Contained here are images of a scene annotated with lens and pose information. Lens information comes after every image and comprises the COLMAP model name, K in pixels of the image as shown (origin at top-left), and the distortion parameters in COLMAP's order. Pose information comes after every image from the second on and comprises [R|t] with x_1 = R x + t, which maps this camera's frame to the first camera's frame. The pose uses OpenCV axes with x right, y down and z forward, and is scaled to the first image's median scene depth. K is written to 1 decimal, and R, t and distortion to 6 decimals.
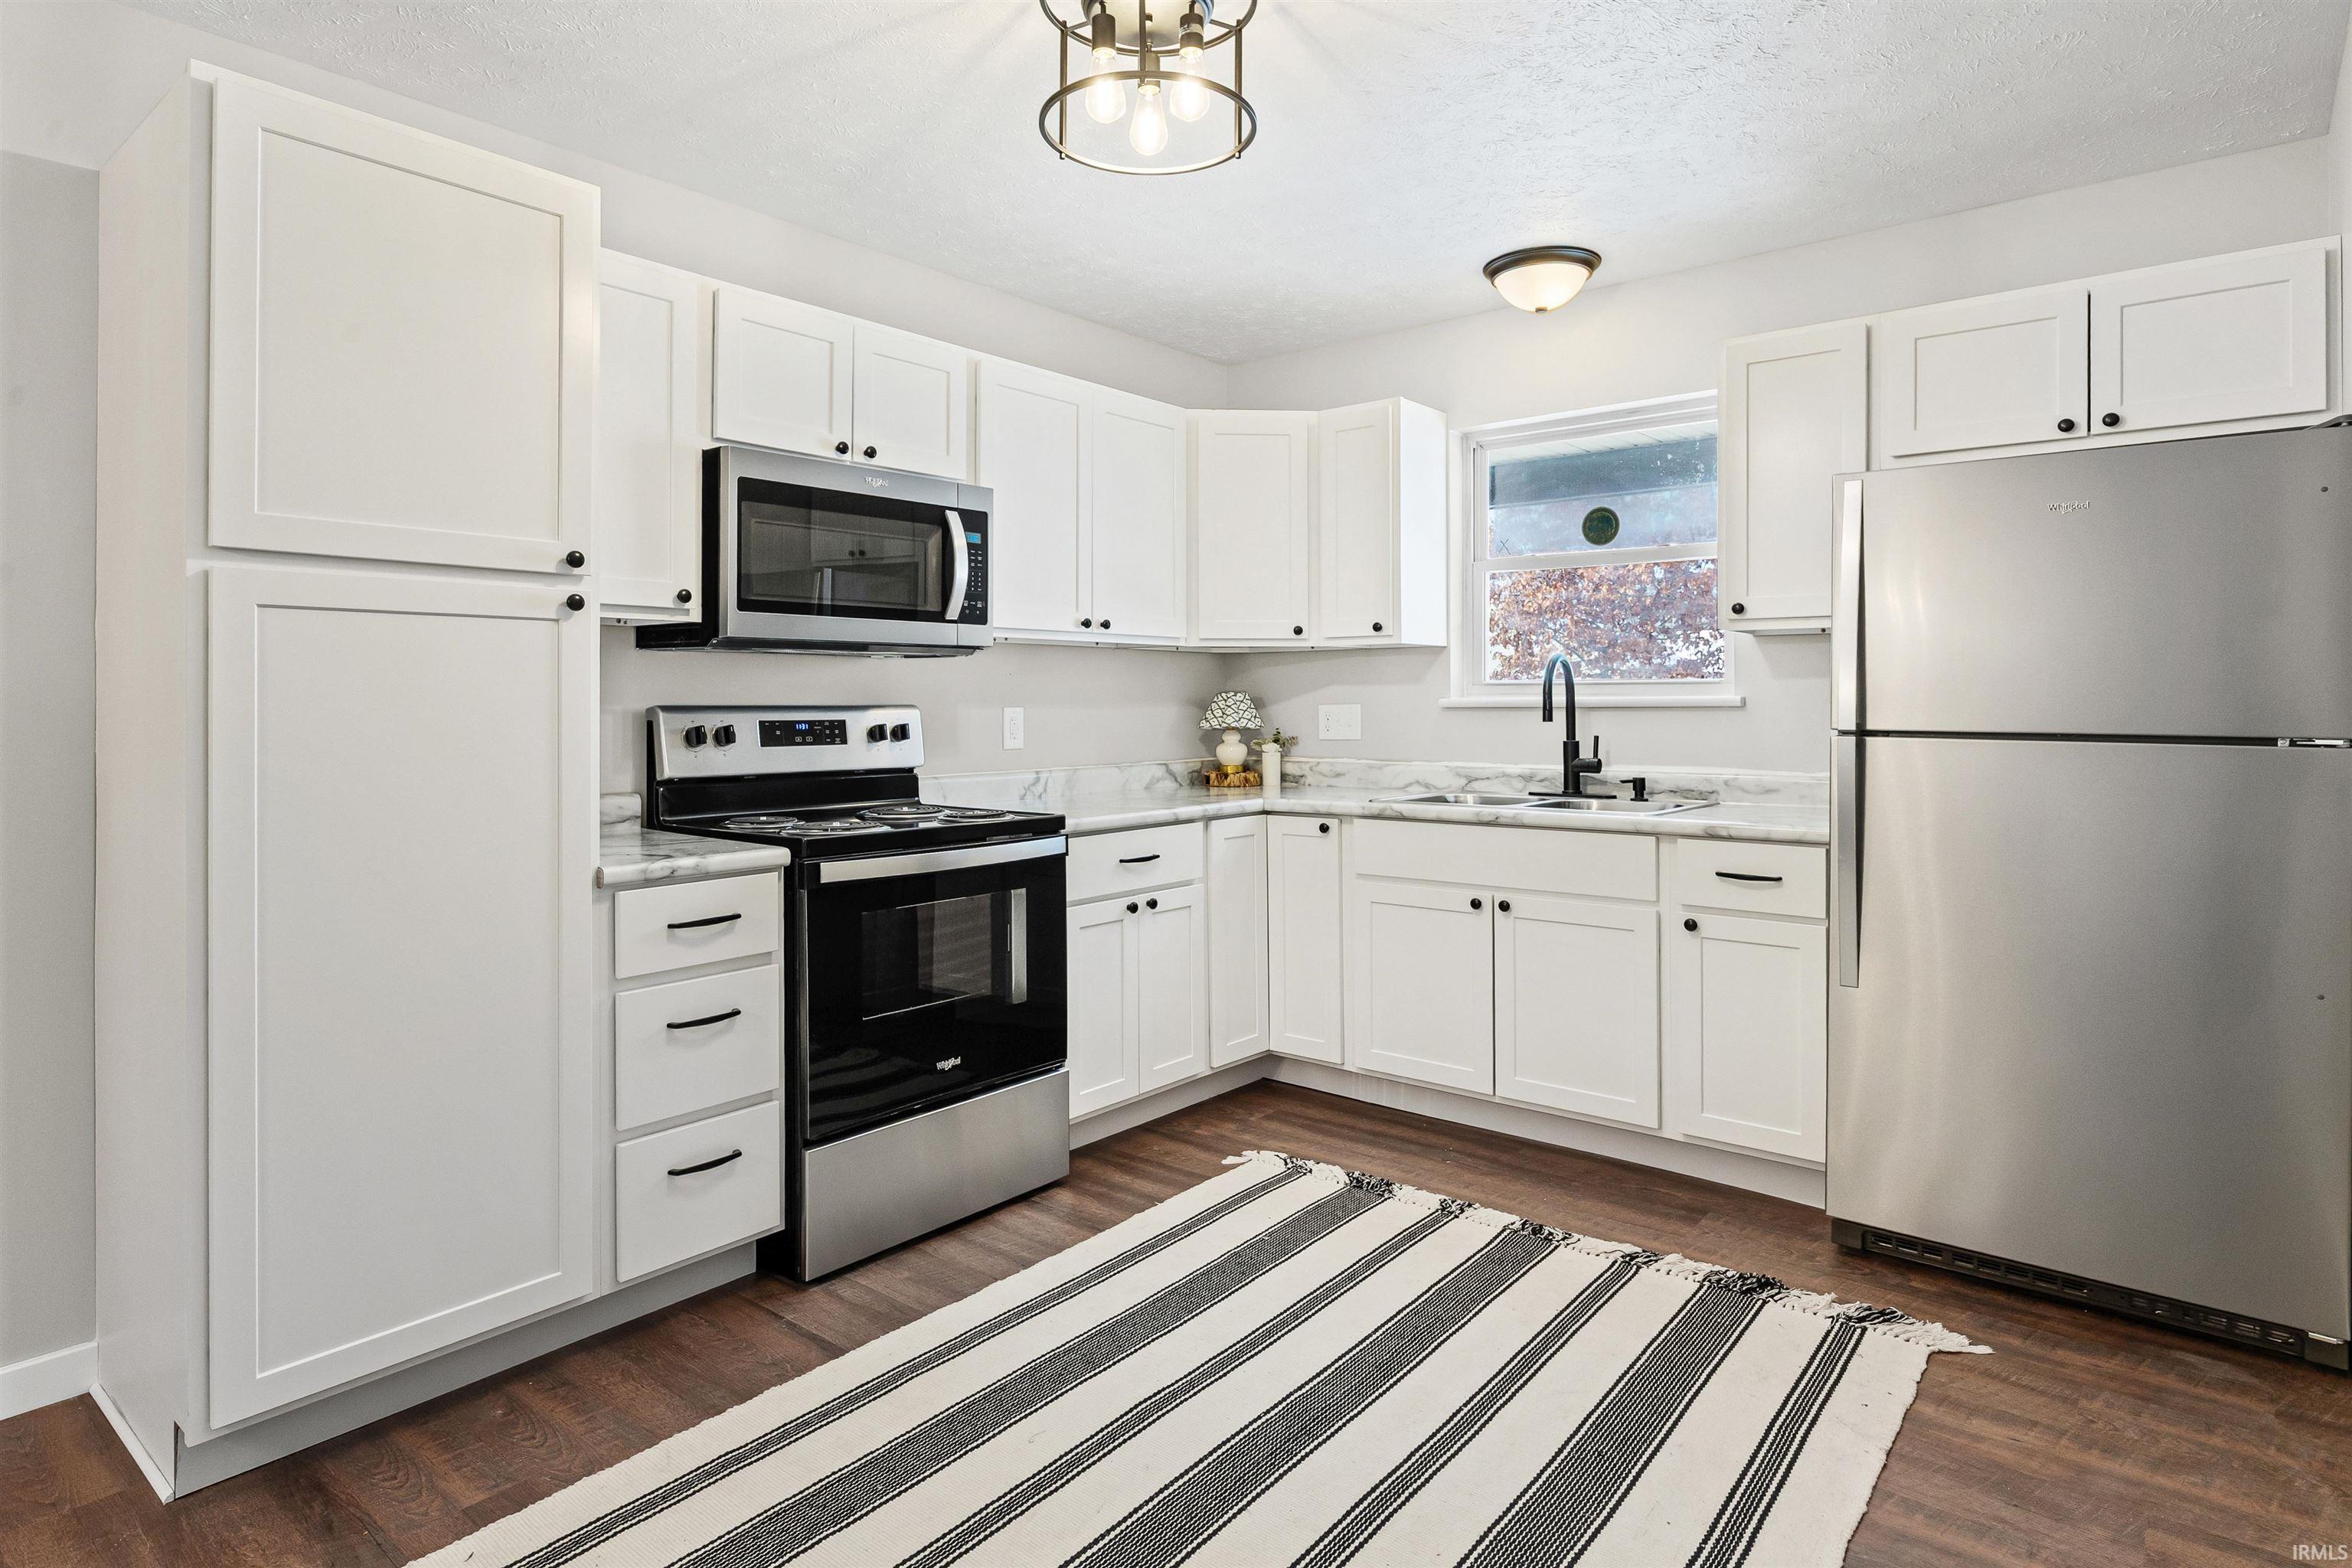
lens RADIAL K [[1254.8, 0, 1172.5], [0, 1254.8, 688.7], [0, 0, 1]] dist [0.000207, -0.000528]
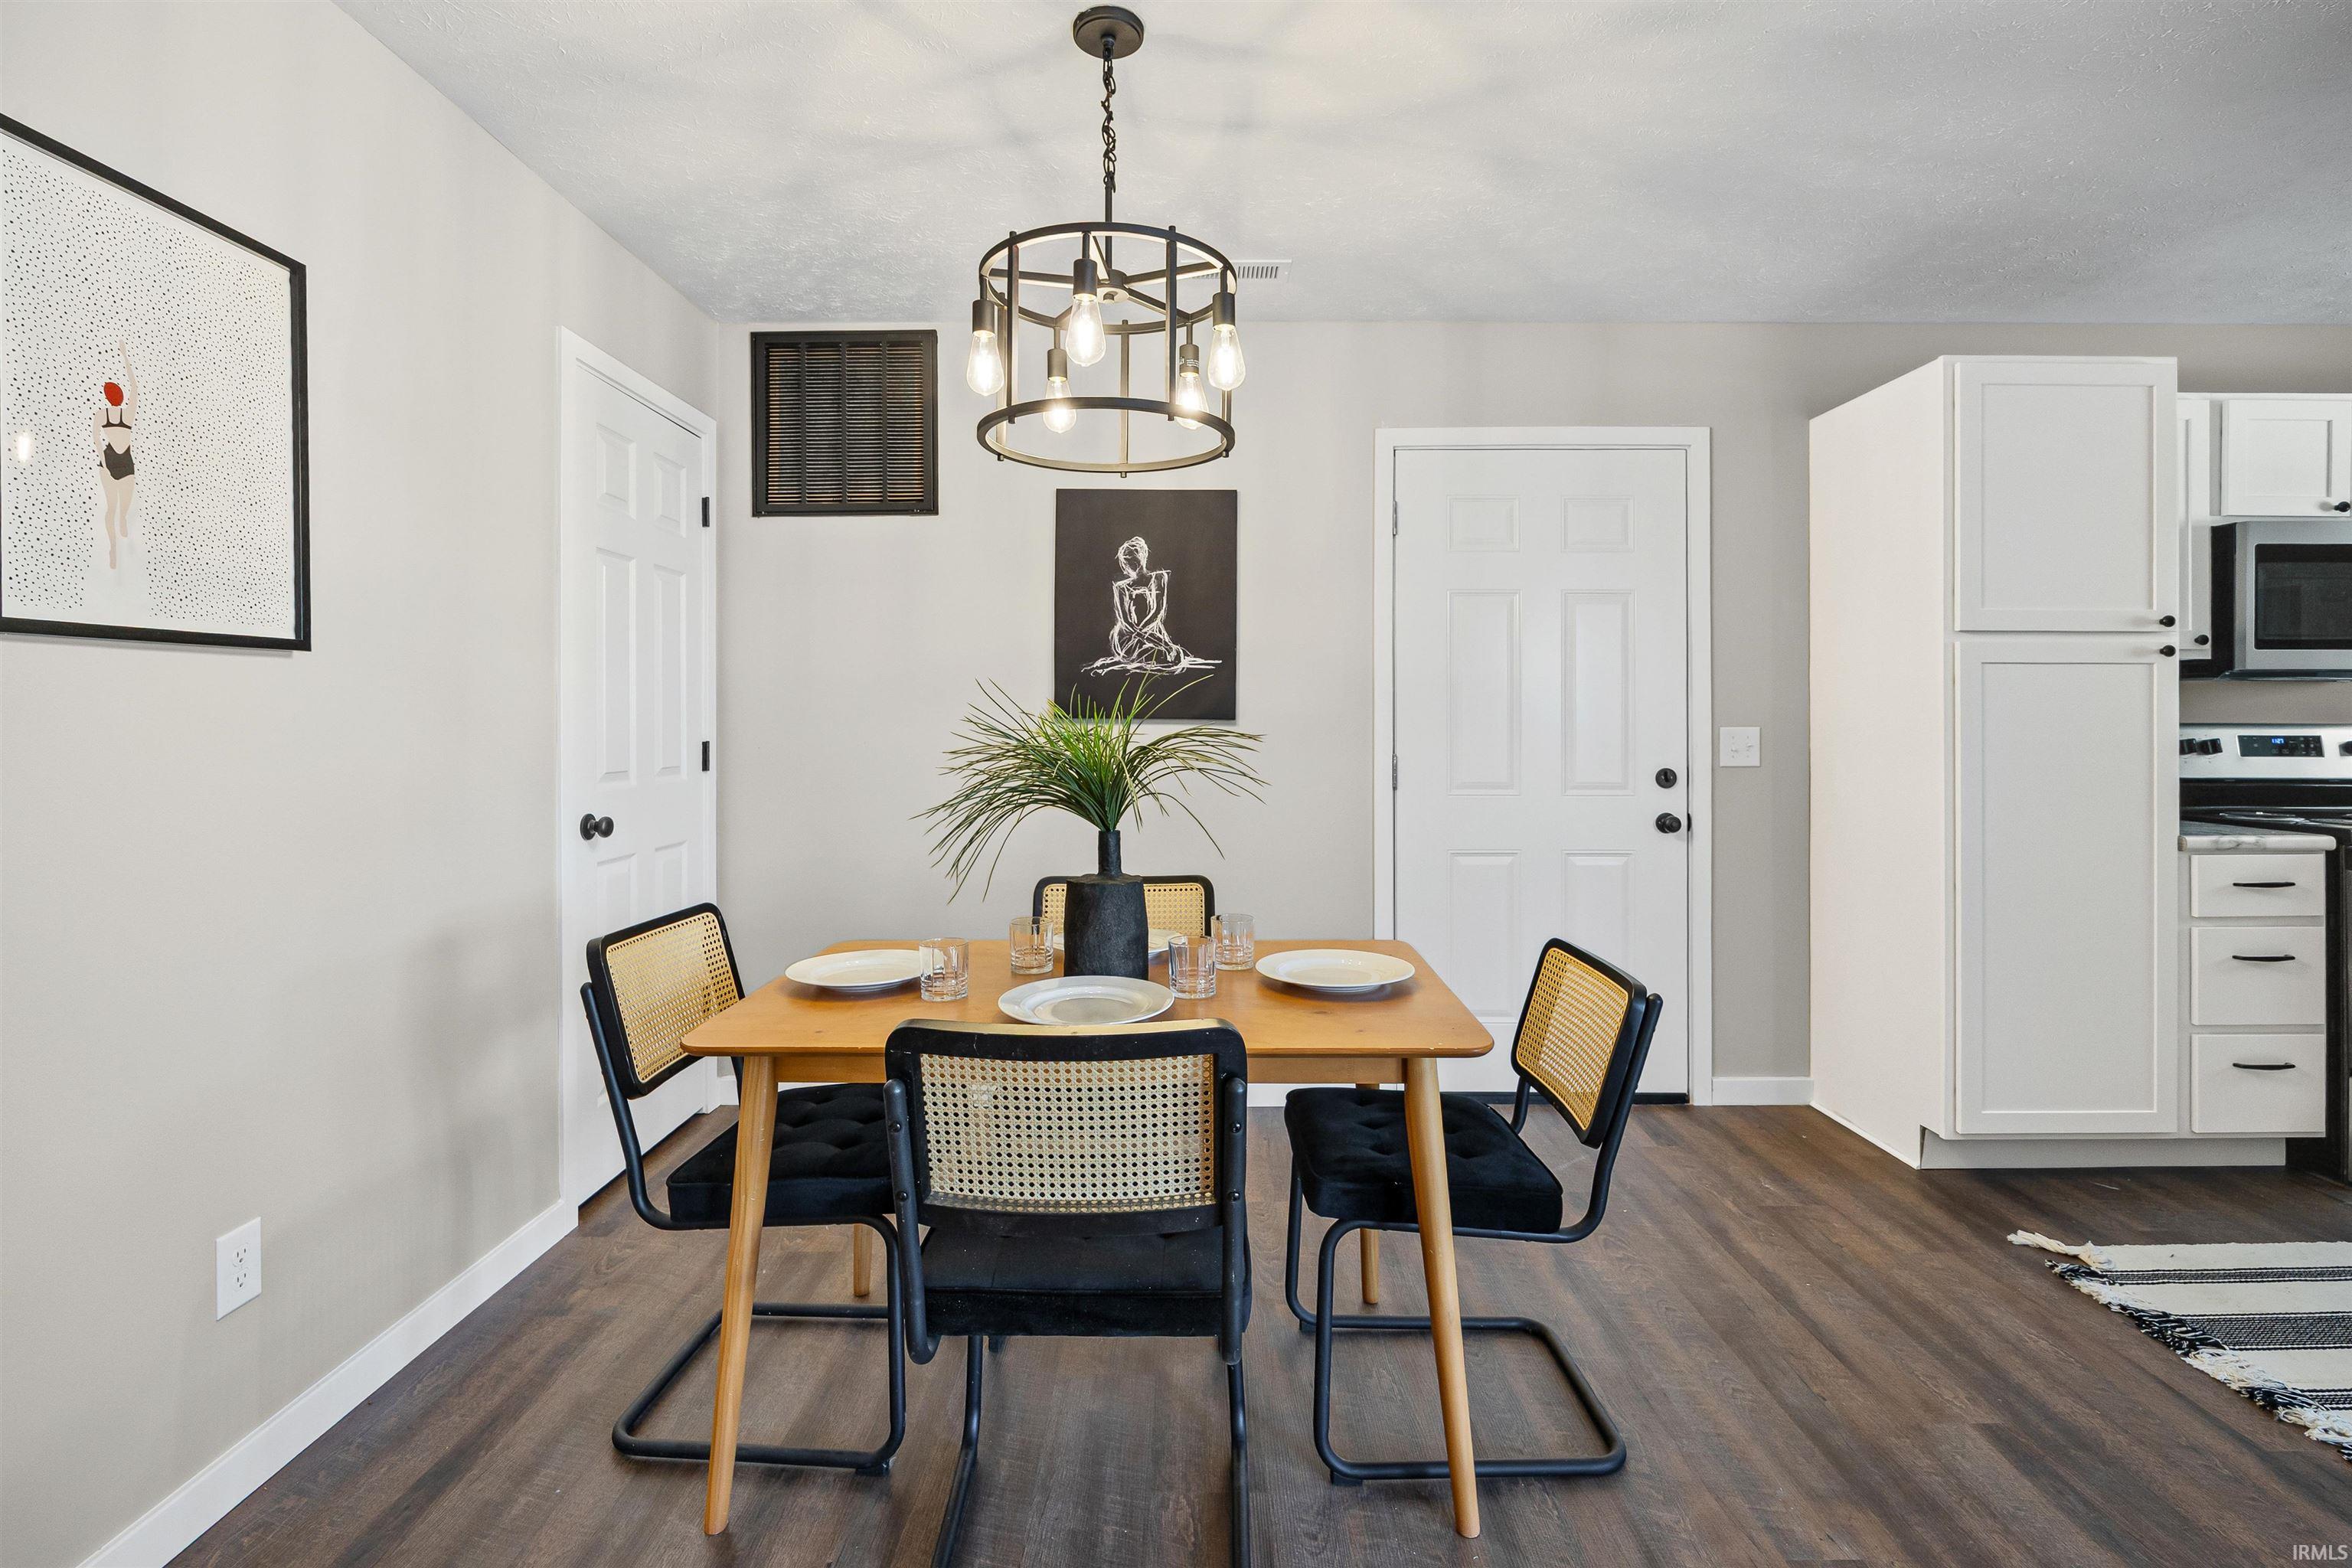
lens RADIAL K [[1088.1, 0, 1175.7], [0, 1088.1, 718.9], [0, 0, 1]] dist [-0.002793, -0.000937]
pose [[0.653611, -0.000761, -0.756831, -0.239985], [0.005689, 0.999976, 0.003908, -0.001228], [0.756810, -0.006860, 0.653599, -0.587810]]
